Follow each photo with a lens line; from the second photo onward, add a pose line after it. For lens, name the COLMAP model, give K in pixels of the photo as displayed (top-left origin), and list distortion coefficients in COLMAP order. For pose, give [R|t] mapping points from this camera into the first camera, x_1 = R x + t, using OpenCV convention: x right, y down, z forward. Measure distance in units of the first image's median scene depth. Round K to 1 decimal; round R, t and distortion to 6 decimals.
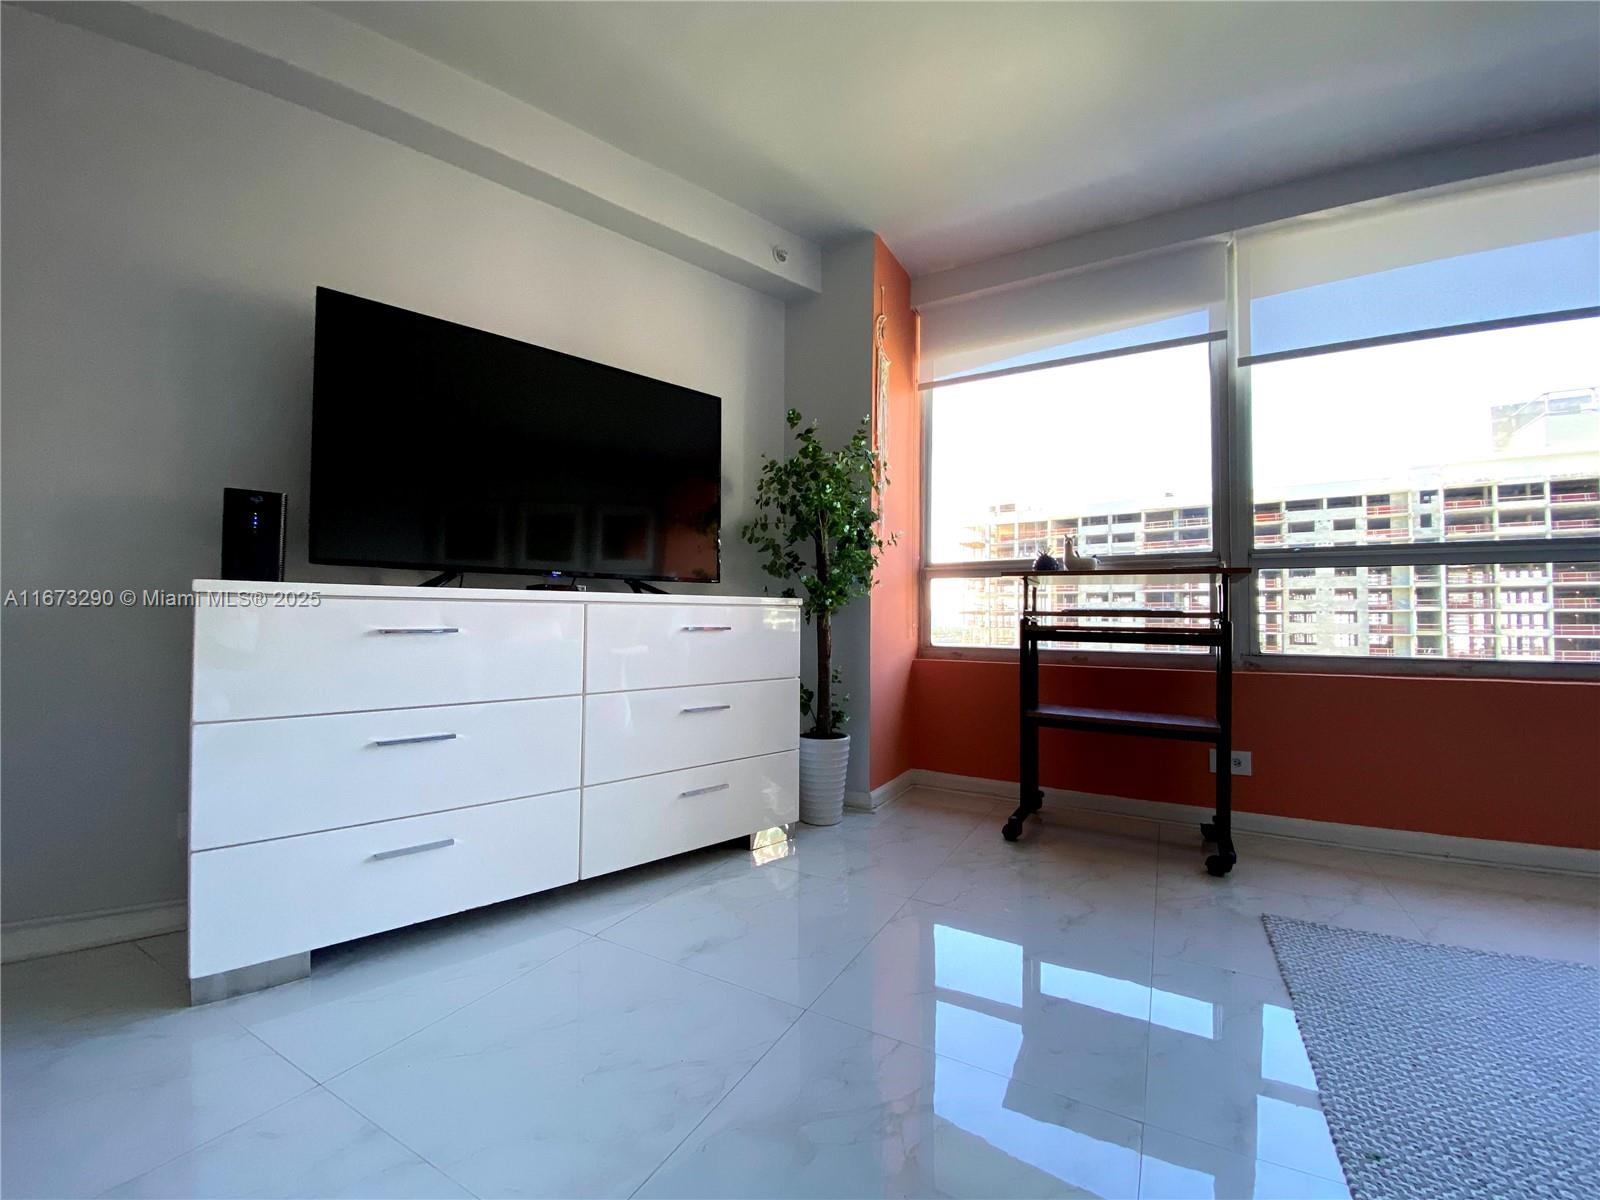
lens RADIAL K [[648.1, 0, 769.4], [0, 648.1, 607.6], [0, 0, 1]] dist [0.002187, -0.012303]
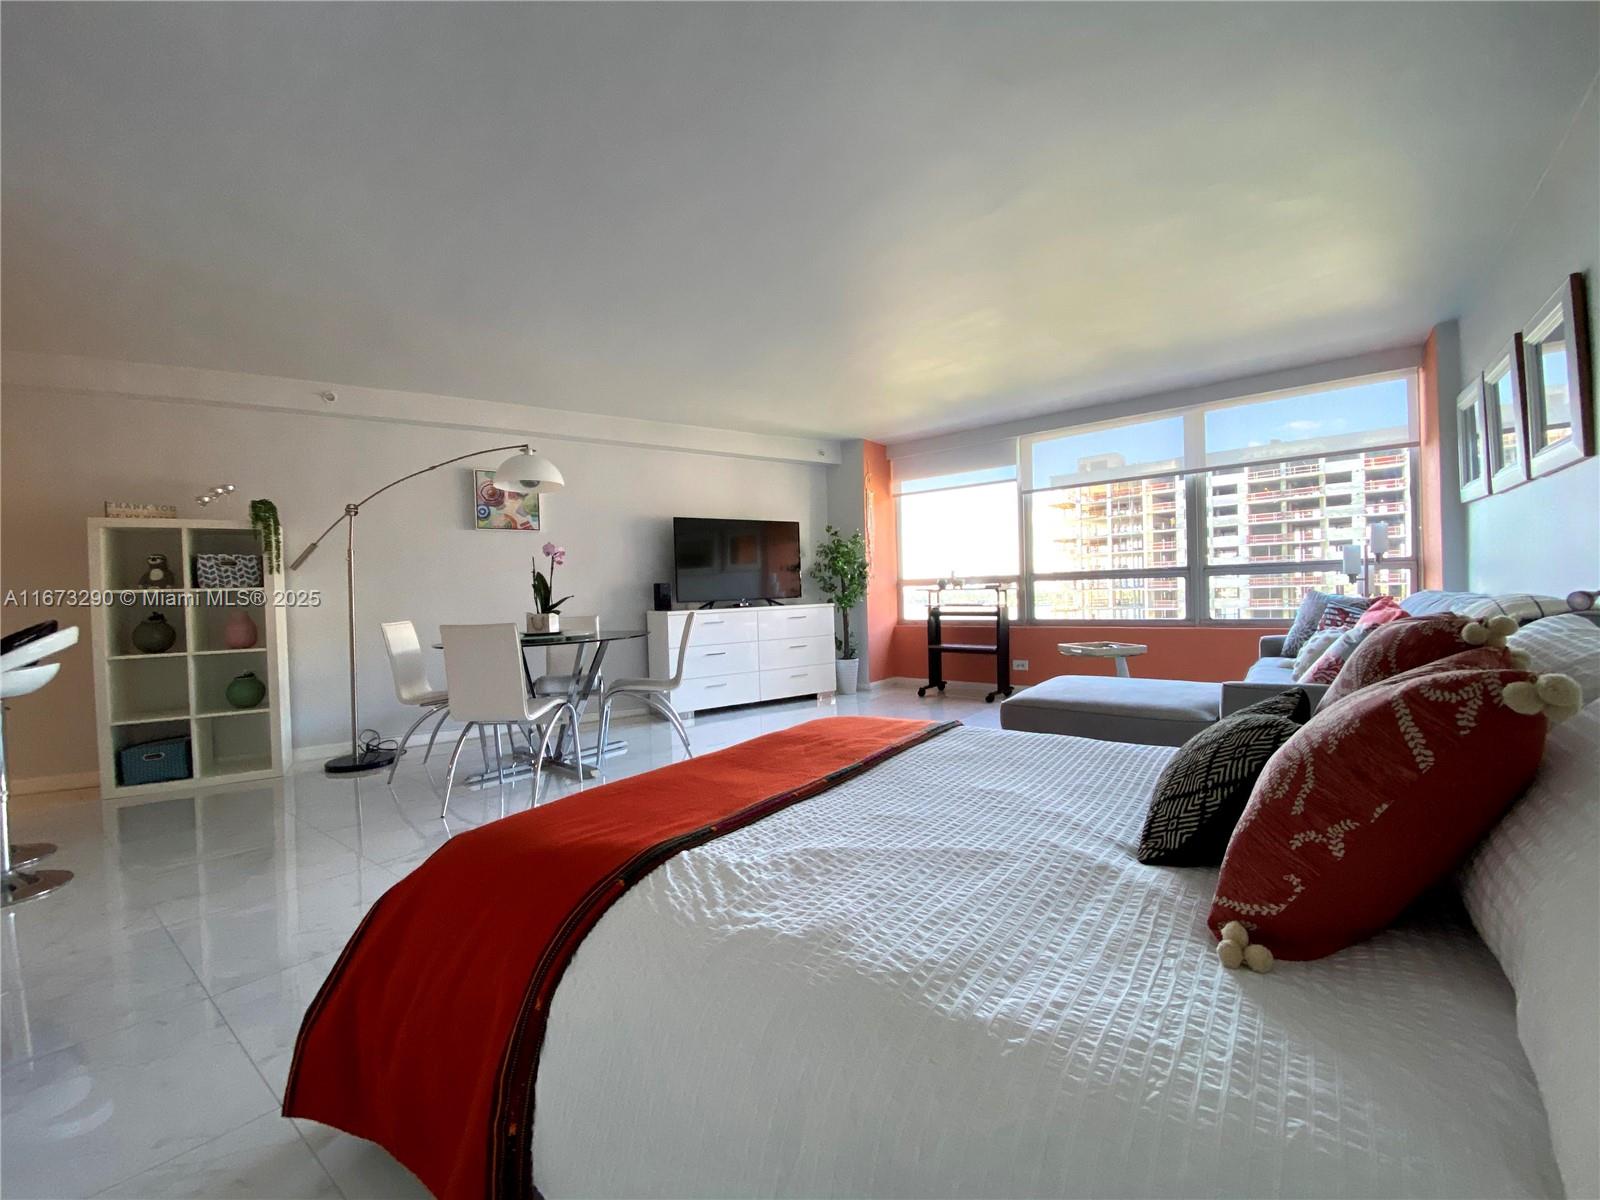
lens RADIAL K [[648.1, 0, 769.4], [0, 648.1, 607.6], [0, 0, 1]] dist [0.002187, -0.012303]
pose [[0.990026, -0.038792, -0.135437, 0.124258], [0.044624, 0.998191, 0.040293, -0.097484], [0.133629, -0.045935, 0.989966, -1.335560]]
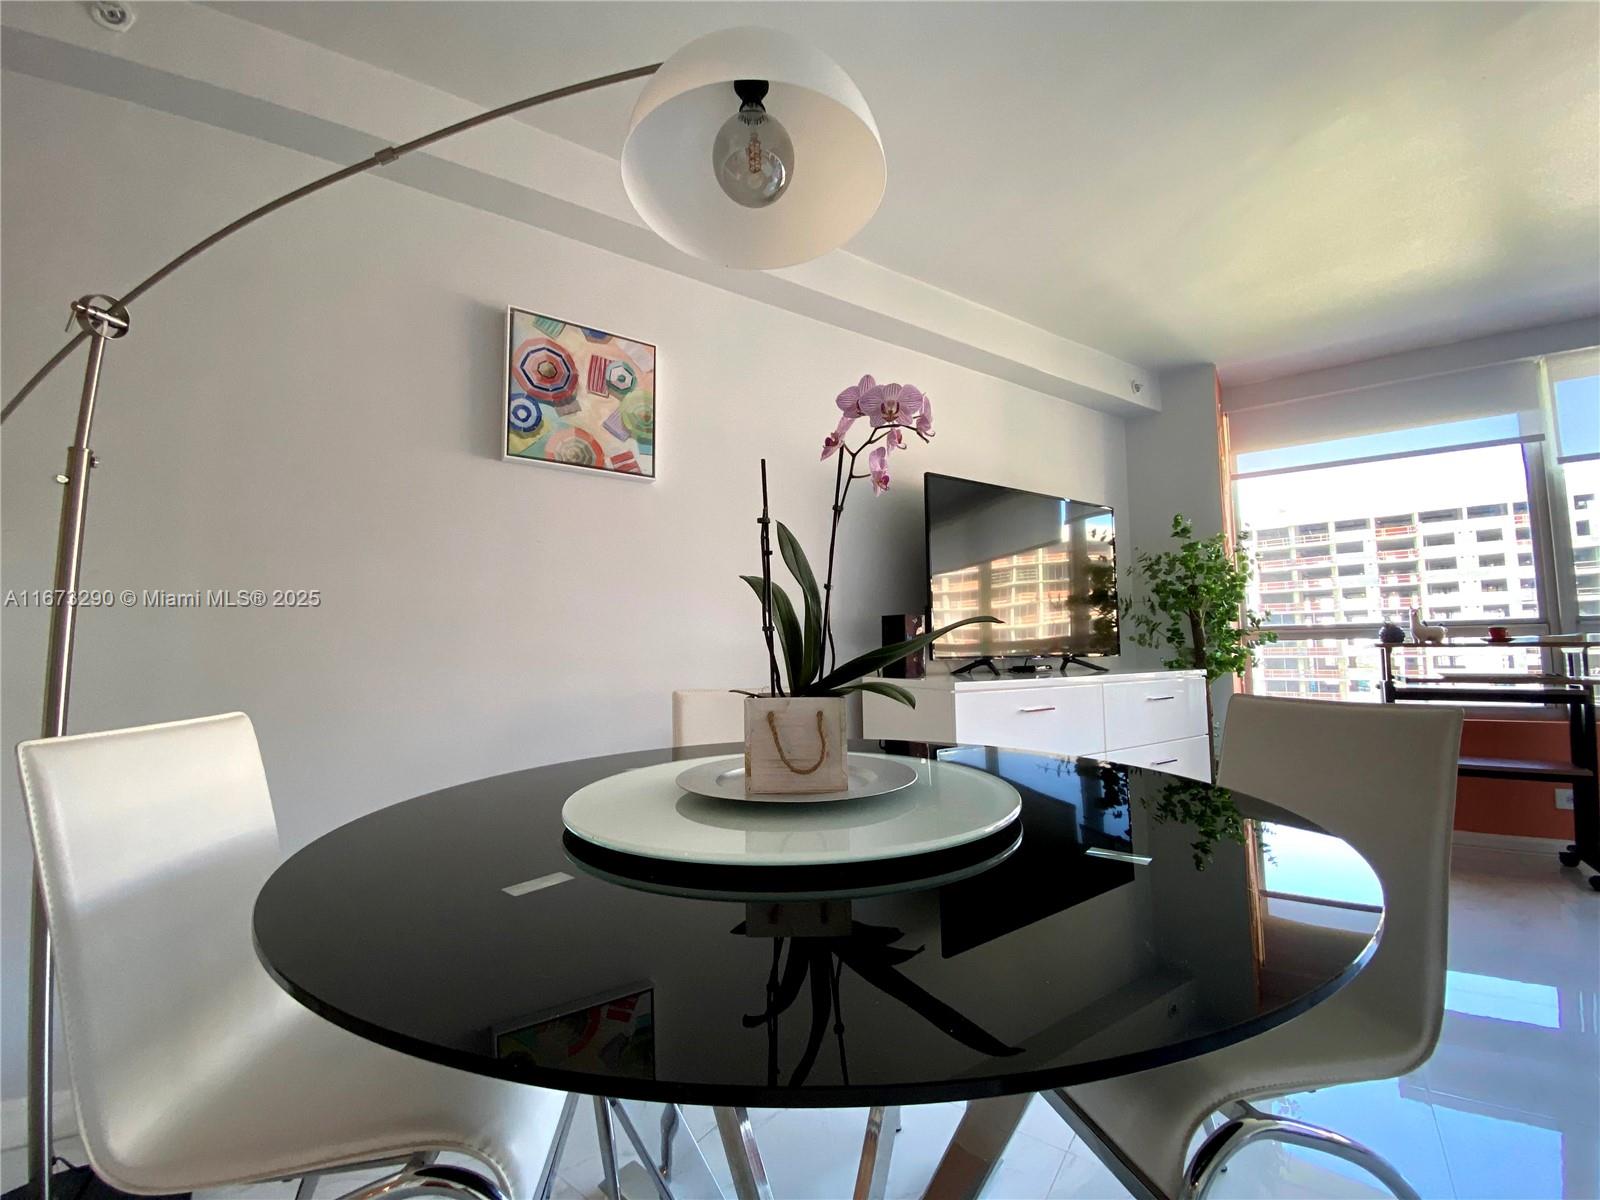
lens RADIAL K [[648.1, 0, 769.4], [0, 648.1, 607.6], [0, 0, 1]] dist [0.002187, -0.012303]
pose [[0.993038, -0.027637, -0.114503, -0.562054], [0.021958, 0.998479, -0.050563, -0.078396], [0.115727, 0.047696, 0.992135, -0.294862]]
